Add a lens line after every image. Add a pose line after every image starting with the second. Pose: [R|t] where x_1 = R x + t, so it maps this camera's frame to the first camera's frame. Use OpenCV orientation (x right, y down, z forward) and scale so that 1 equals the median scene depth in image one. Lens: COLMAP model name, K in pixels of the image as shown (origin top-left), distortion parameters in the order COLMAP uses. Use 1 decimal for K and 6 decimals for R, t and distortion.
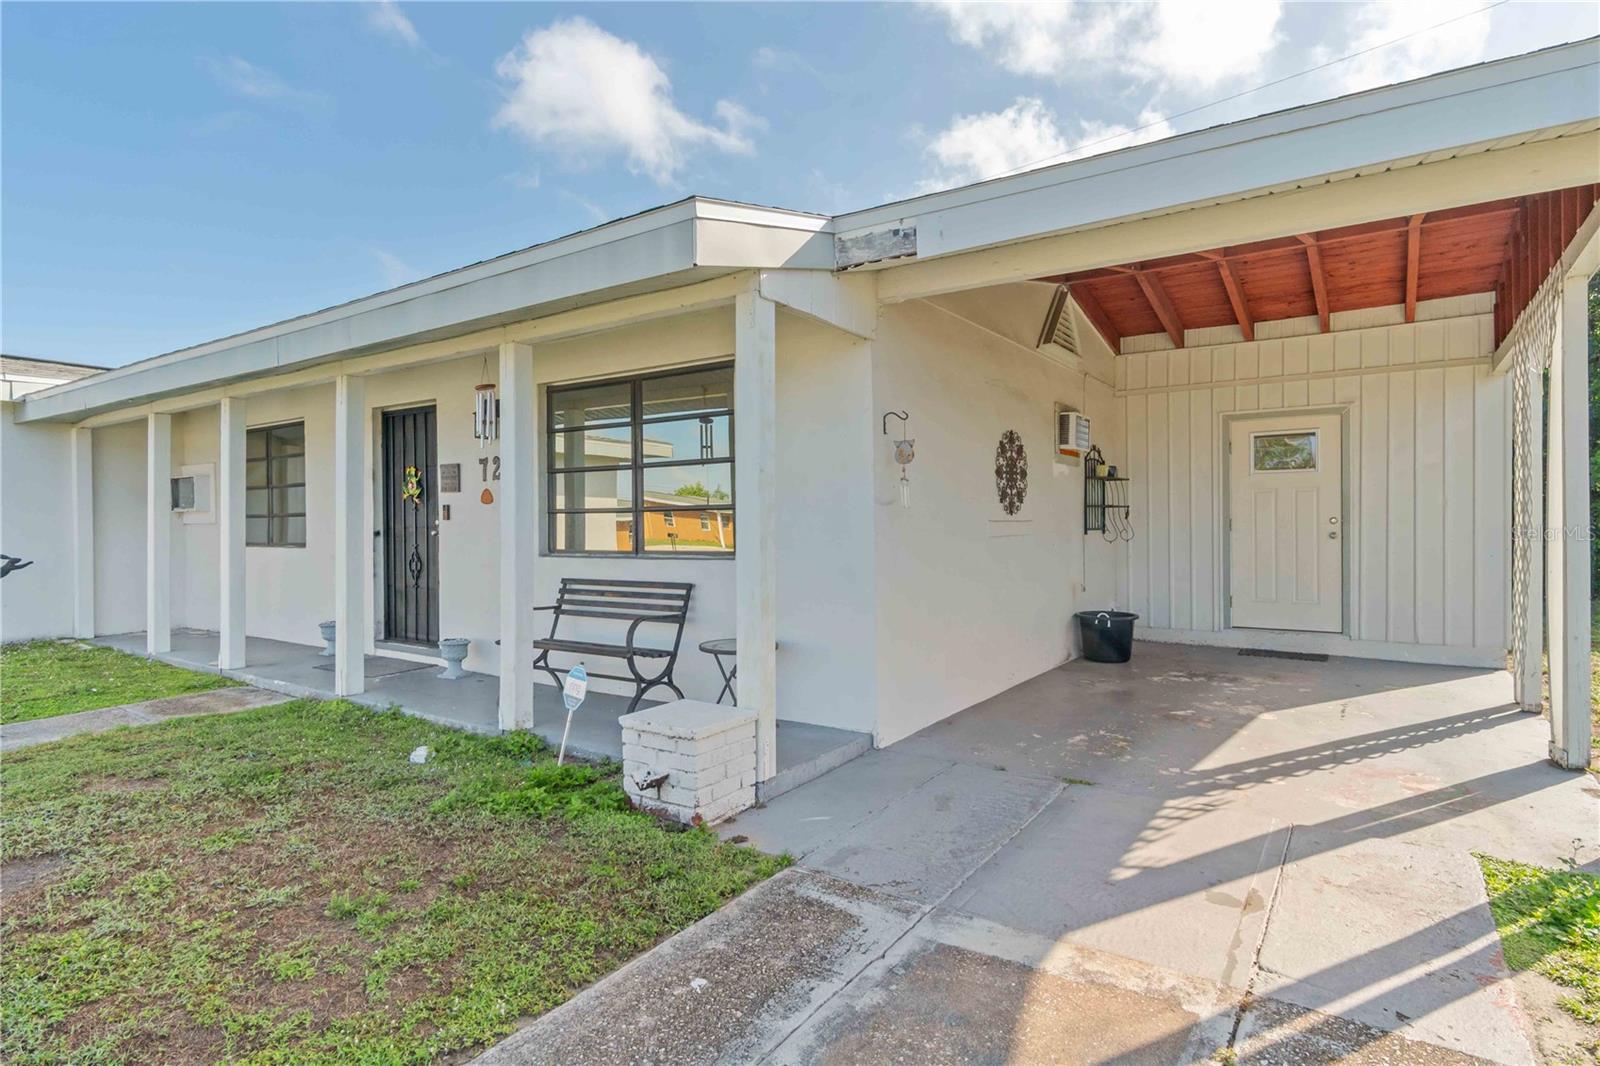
lens RADIAL K [[849.6, 0, 800.1], [0, 849.6, 541.5], [0, 0, 1]] dist [0.002516, 0.002368]
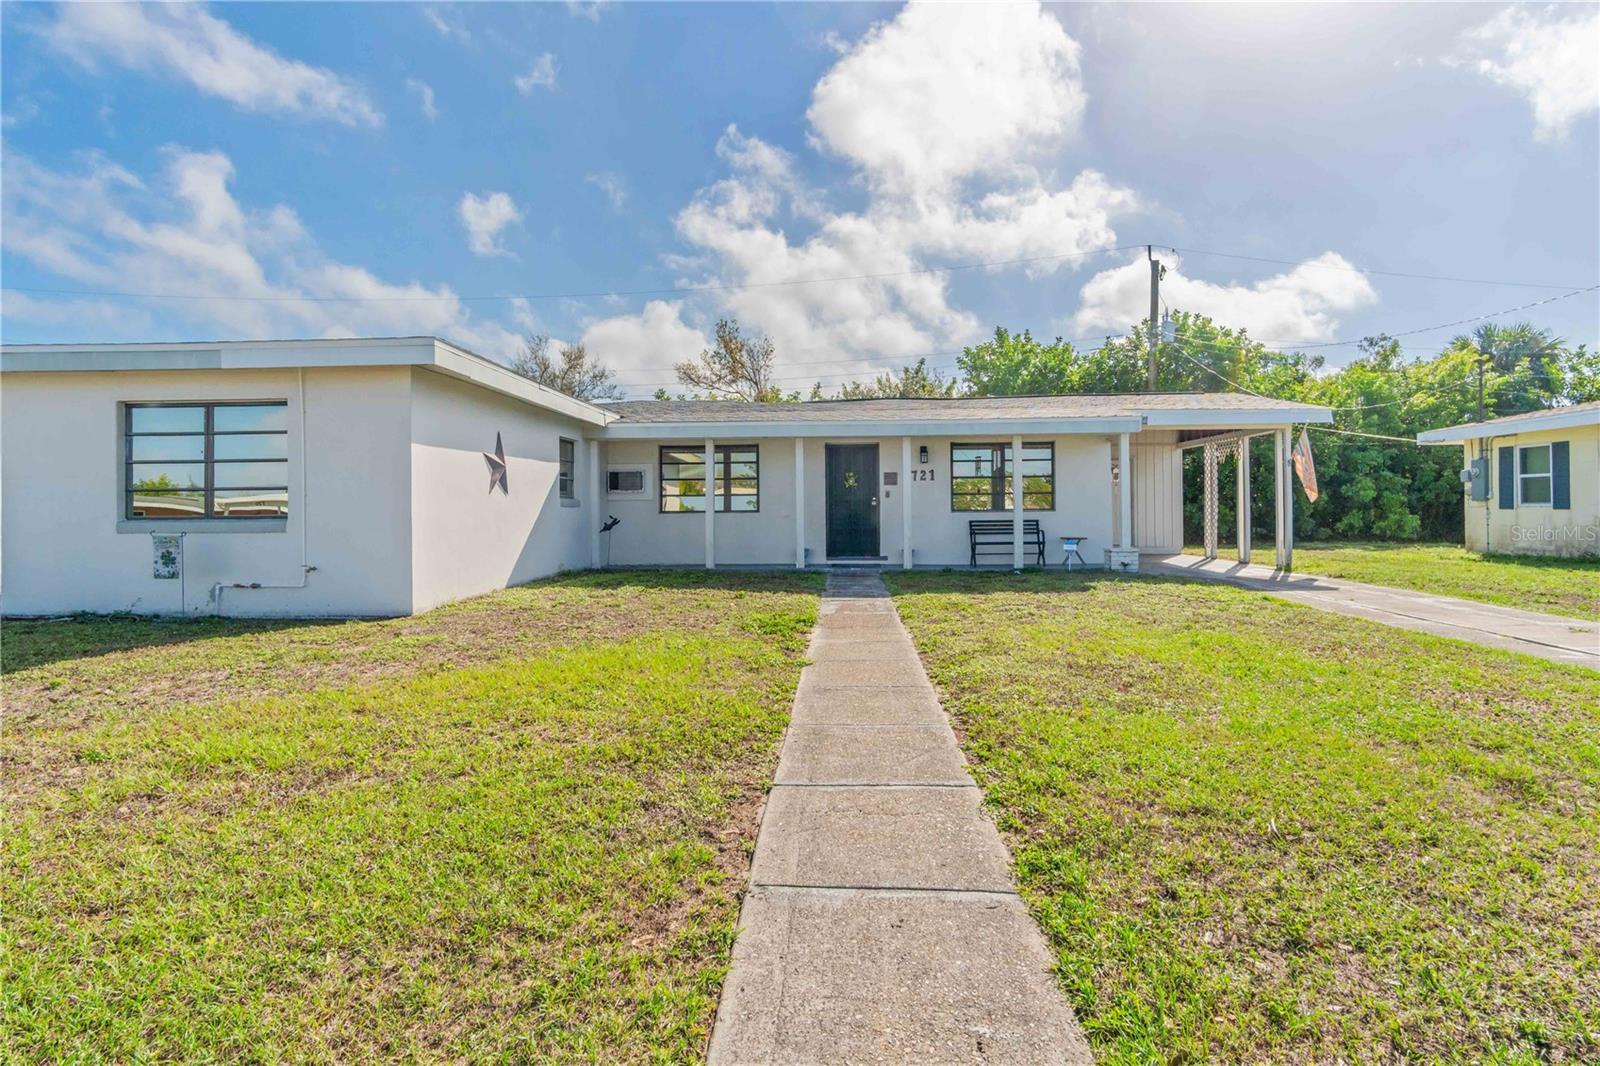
lens RADIAL K [[830.6, 0, 801.1], [0, 830.6, 516.5], [0, 0, 1]] dist [0.000693, 0.000416]
pose [[0.857592, -0.019768, 0.513951, -2.664345], [0.016132, 0.999803, 0.011538, -0.007566], [-0.514078, -0.001604, 0.857742, -1.150981]]
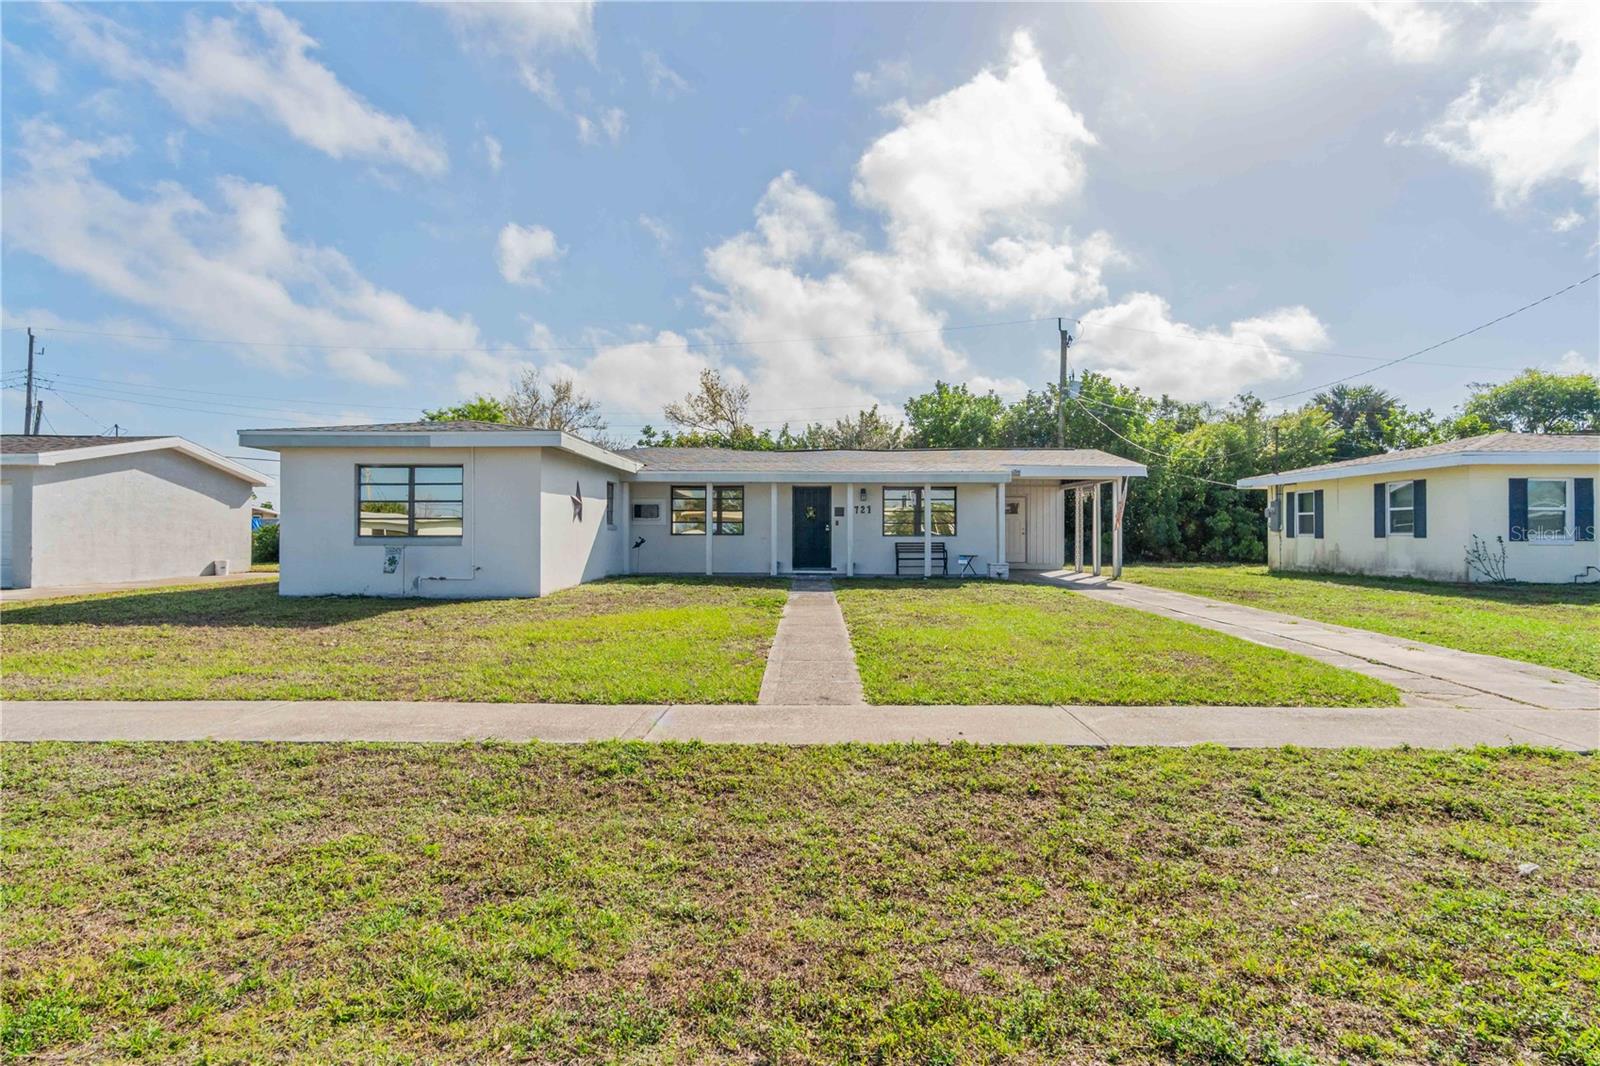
lens RADIAL K [[830.6, 0, 801.1], [0, 830.6, 516.5], [0, 0, 1]] dist [0.000693, 0.000416]
pose [[0.835680, 0.002157, 0.549213, -3.357167], [0.006250, 0.999890, -0.013436, -0.028399], [-0.549181, 0.014661, 0.835575, -2.222845]]
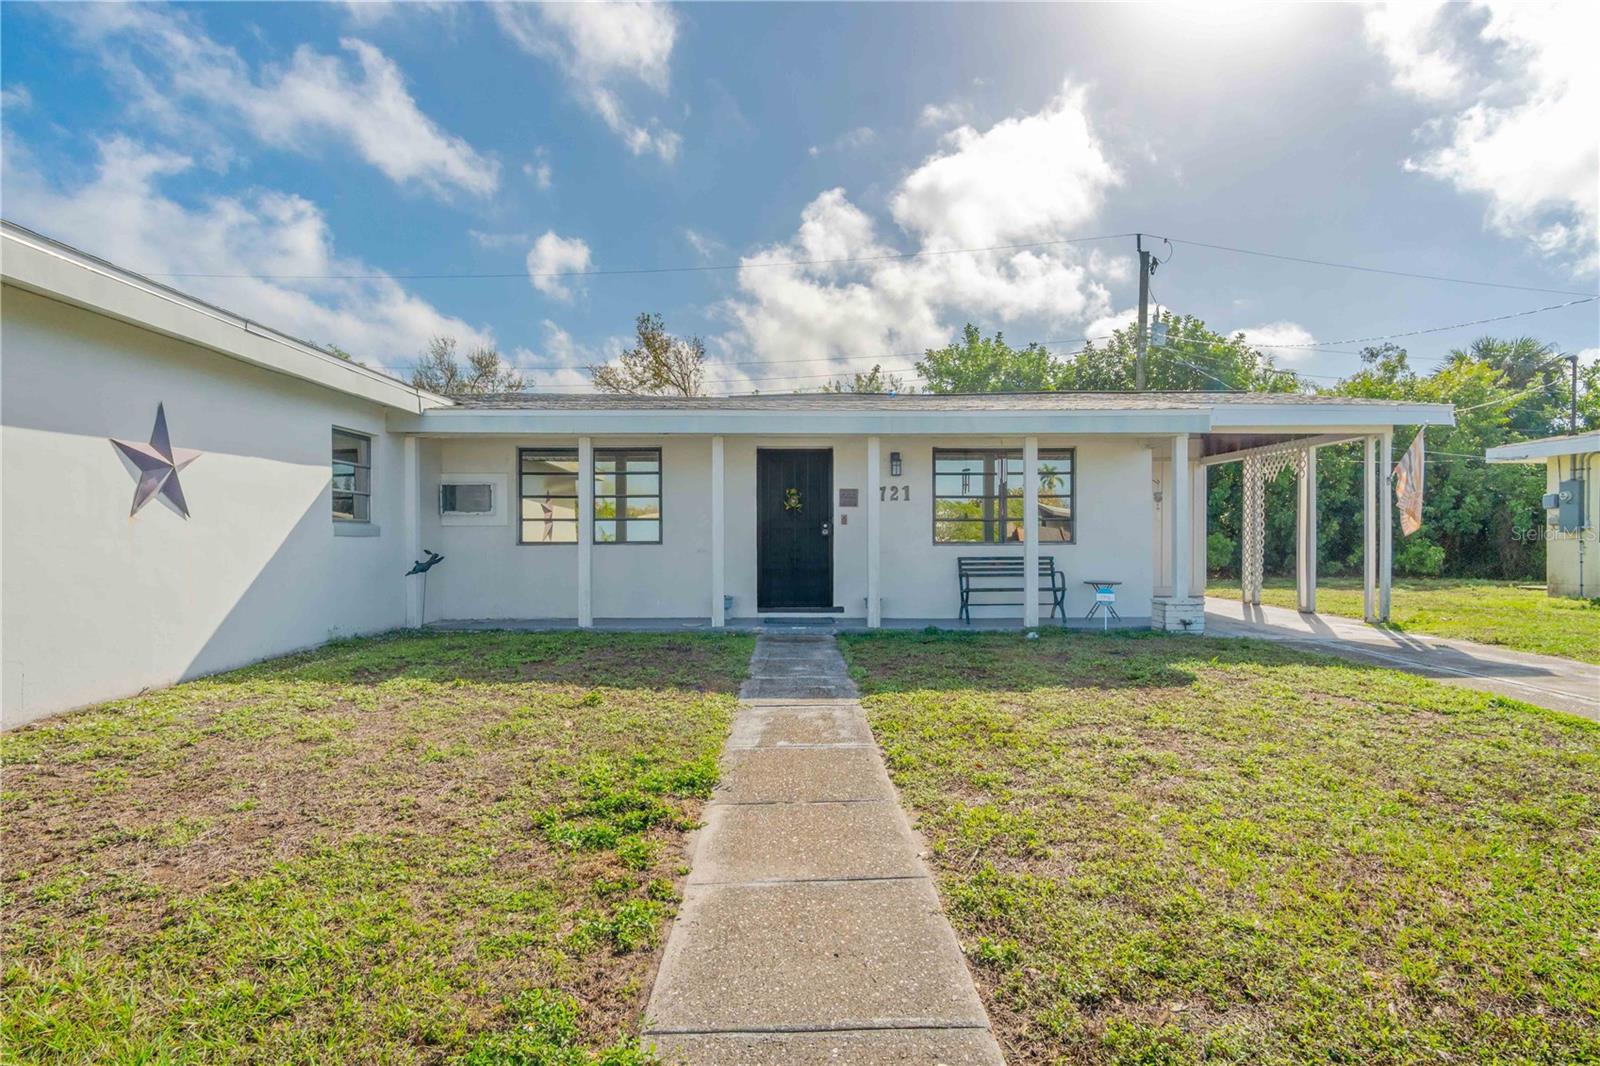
lens RADIAL K [[844.8, 0, 803.7], [0, 844.8, 529.2], [0, 0, 1]] dist [0.003410, 0.002052]
pose [[0.819277, -0.007969, 0.573343, -2.120898], [0.011151, 0.999936, -0.002035, -0.021872], [-0.573290, 0.008060, 0.819313, -0.367480]]
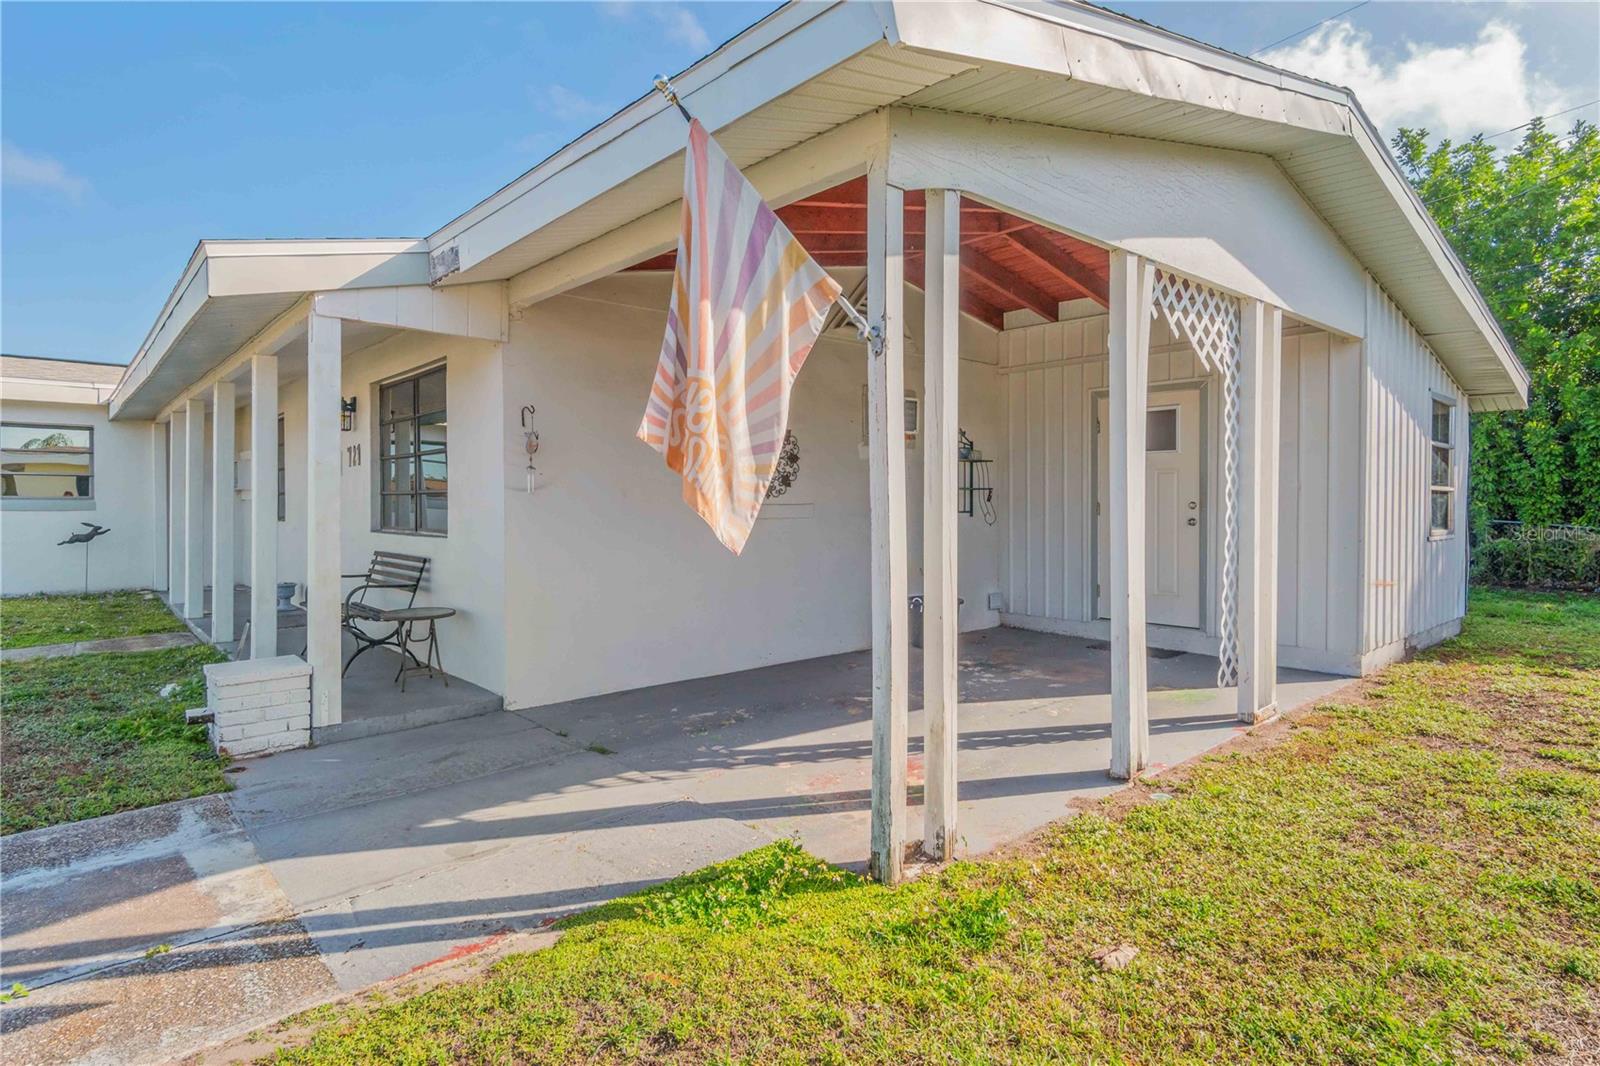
lens RADIAL K [[860.9, 0, 821.3], [0, 860.9, 519.0], [0, 0, 1]] dist [0.003883, 0.003747]
pose [[0.969358, 0.011642, -0.245377, 0.812164], [-0.011263, 0.999932, 0.002949, -0.014954], [0.245395, -0.000095, 0.969423, 0.012046]]
